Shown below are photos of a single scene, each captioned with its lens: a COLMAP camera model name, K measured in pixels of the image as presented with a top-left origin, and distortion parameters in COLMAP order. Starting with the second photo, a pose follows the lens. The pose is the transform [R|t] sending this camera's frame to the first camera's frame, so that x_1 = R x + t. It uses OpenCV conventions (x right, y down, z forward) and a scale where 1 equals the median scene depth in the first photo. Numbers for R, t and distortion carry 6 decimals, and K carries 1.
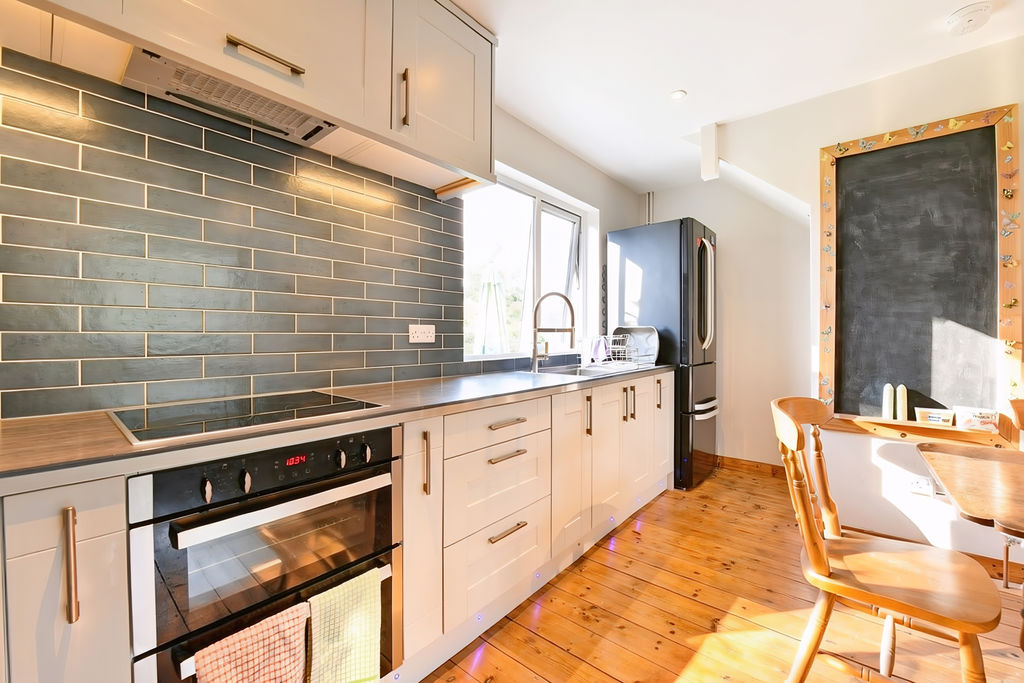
lens RADIAL K [[410.7, 0, 515.5], [0, 410.7, 336.7], [0, 0, 1]] dist [-0.018801, -0.000260]
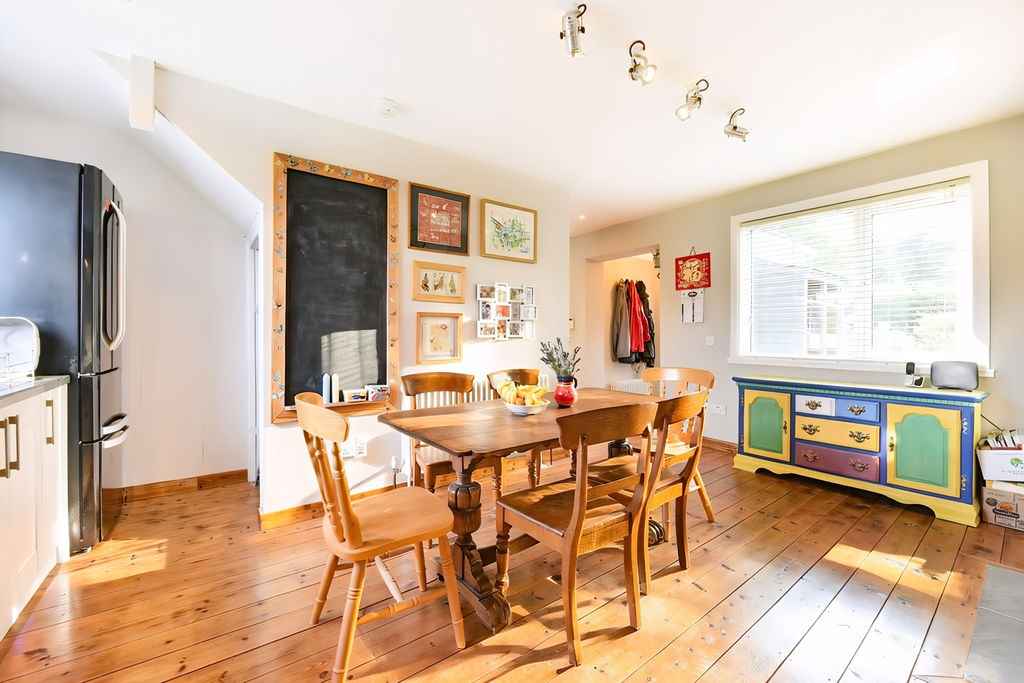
lens RADIAL K [[410.7, 0, 515.5], [0, 410.7, 336.7], [0, 0, 1]] dist [-0.018801, -0.000260]
pose [[0.223470, -0.002167, 0.974708, -0.123984], [-0.001882, 0.999995, 0.002654, 0.001911], [-0.974709, -0.002428, 0.223465, 0.169520]]
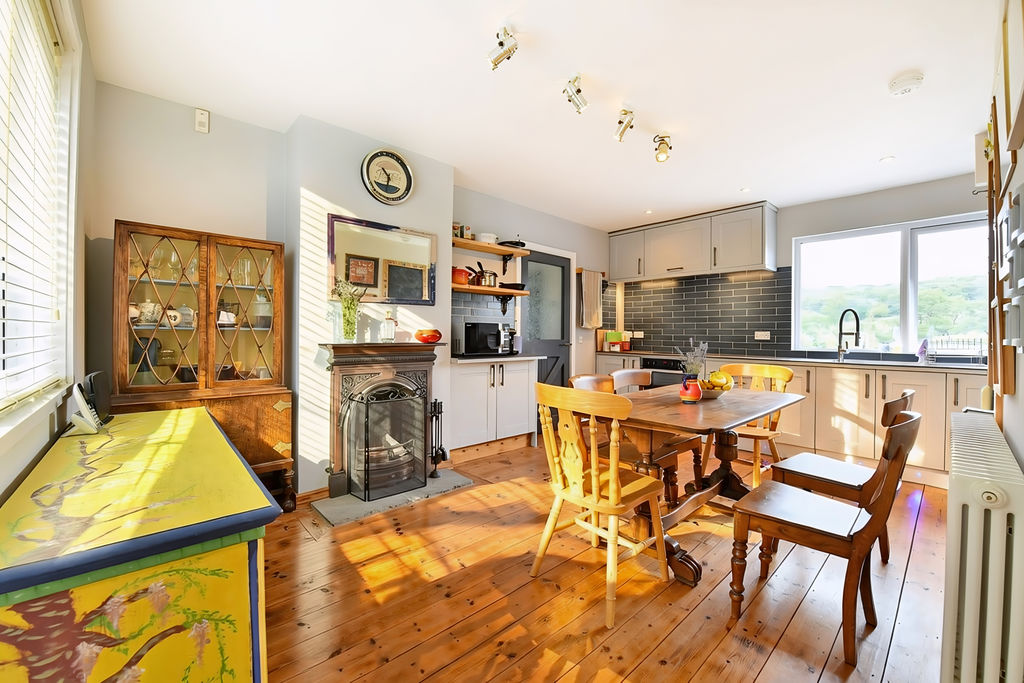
lens RADIAL K [[410.7, 0, 515.5], [0, 410.7, 336.7], [0, 0, 1]] dist [-0.018801, -0.000260]
pose [[-0.125304, 0.007105, -0.992093, 1.923907], [-0.013890, 0.999864, 0.008915, -0.001864], [0.992021, 0.014898, -0.125188, -0.046105]]
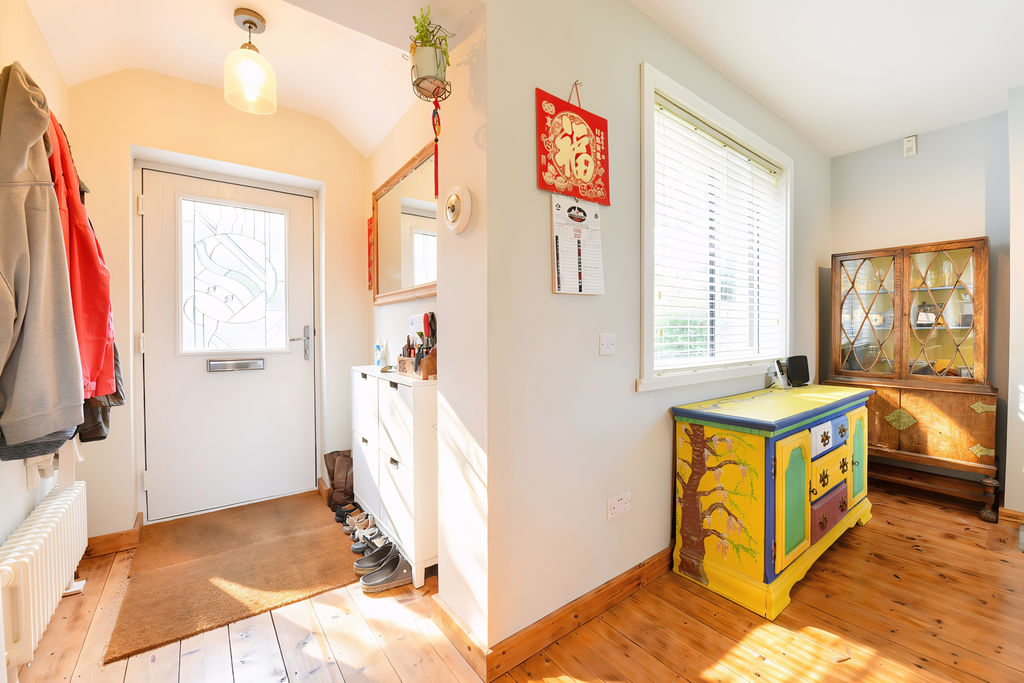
lens RADIAL K [[413.5, 0, 510.6], [0, 413.5, 338.2], [0, 0, 1]] dist [-0.019530, -0.000452]
pose [[-0.974973, -0.000788, 0.222324, 1.864511], [0.003178, 0.999842, 0.017477, 0.002596], [-0.222303, 0.017746, -0.974816, 0.488147]]
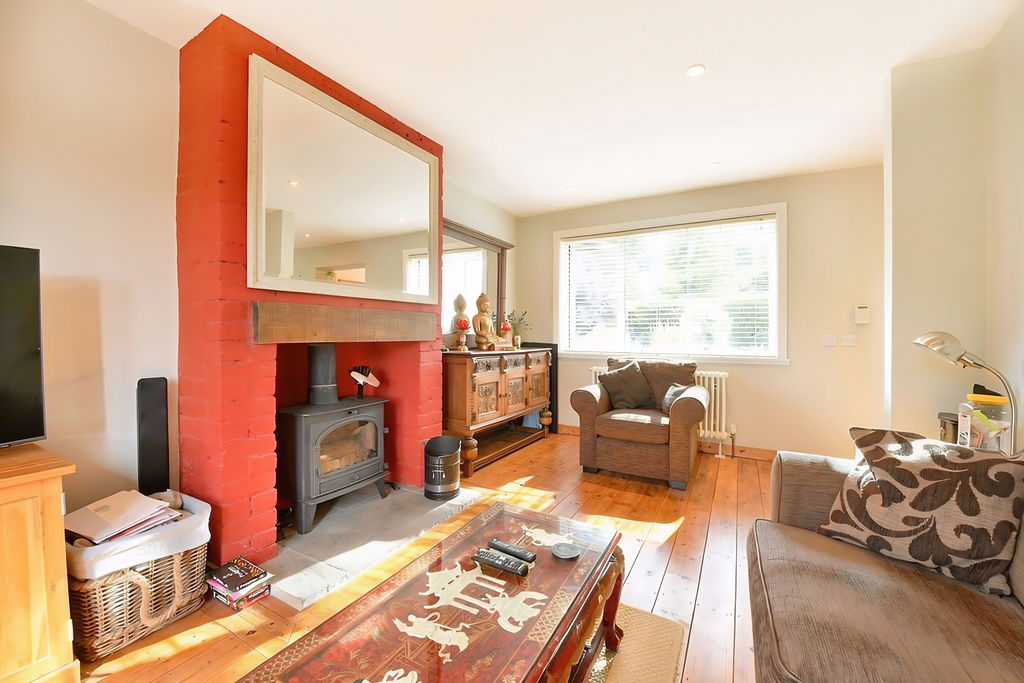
lens RADIAL K [[398.0, 0, 530.1], [0, 398.0, 337.5], [0, 0, 1]] dist [-0.017052, -0.000045]
pose [[-0.212844, -0.006043, 0.977067, 1.270019], [-0.001626, 0.999982, 0.005830, -0.002592], [-0.977085, -0.000347, -0.212850, 1.902487]]
